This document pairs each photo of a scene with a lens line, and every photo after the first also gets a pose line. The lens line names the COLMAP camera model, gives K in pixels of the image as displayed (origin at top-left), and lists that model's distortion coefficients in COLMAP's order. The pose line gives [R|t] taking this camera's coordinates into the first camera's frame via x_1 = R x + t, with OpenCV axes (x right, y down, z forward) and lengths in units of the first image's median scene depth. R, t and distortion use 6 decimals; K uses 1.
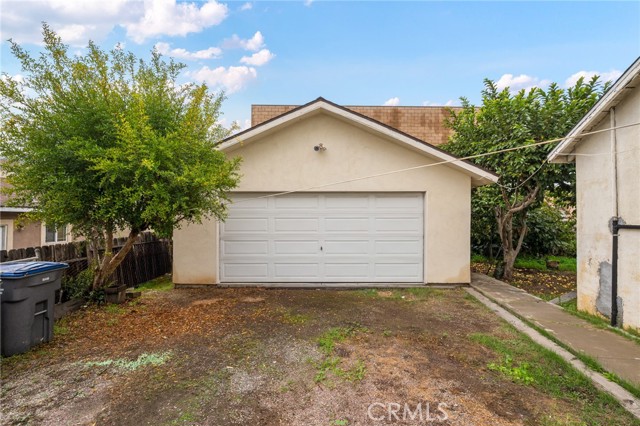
lens RADIAL K [[302.2, 0, 325.2], [0, 302.2, 212.0], [0, 0, 1]] dist [0.002875, 0.000259]
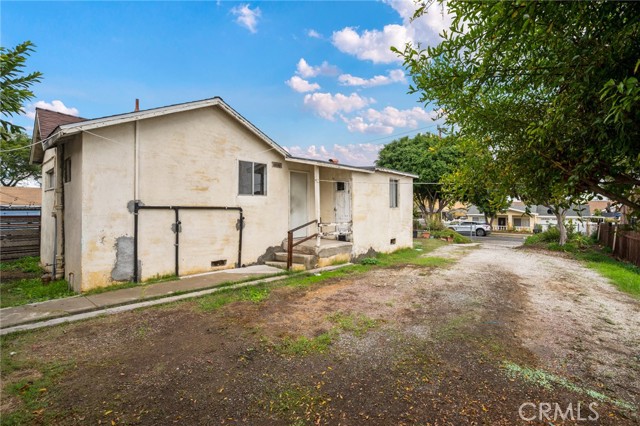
lens RADIAL K [[285.7, 0, 342.2], [0, 285.7, 211.2], [0, 0, 1]] dist [-0.002004, -0.000159]
pose [[-0.828574, -0.017629, 0.559602, -0.434940], [-0.028108, 0.999554, -0.010129, 0.049137], [-0.559173, -0.024122, -0.828700, 1.436406]]
